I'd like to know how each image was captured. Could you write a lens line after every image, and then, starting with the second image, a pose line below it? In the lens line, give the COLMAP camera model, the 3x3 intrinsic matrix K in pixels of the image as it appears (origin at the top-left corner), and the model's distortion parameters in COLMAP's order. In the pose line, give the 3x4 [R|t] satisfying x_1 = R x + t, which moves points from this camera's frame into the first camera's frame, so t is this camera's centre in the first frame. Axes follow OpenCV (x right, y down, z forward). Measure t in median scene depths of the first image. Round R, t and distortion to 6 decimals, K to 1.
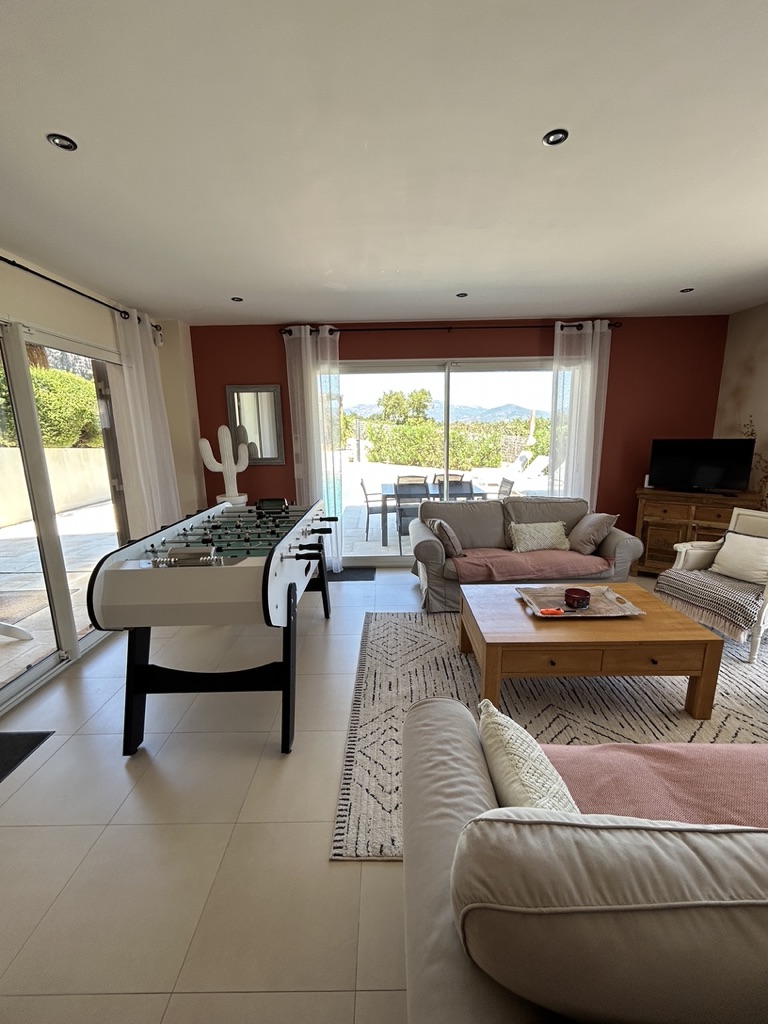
lens RADIAL K [[412.2, 0, 381.3], [0, 412.2, 513.4], [0, 0, 1]] dist [-0.000175, 0.000011]
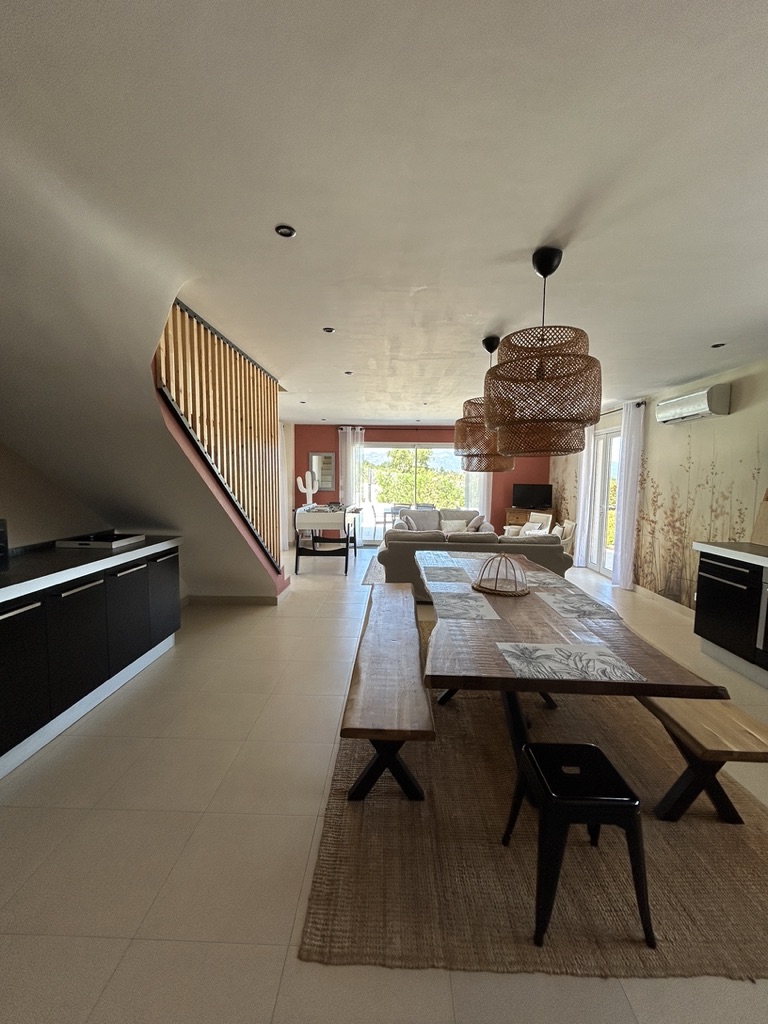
lens RADIAL K [[412.2, 0, 385.0], [0, 412.2, 513.0], [0, 0, 1]] dist [-0.000175, 0.000011]
pose [[0.999395, 0.031860, -0.013958, 0.044387], [-0.033235, 0.993043, -0.112962, 0.219392], [0.010262, 0.113358, 0.993501, -1.037172]]
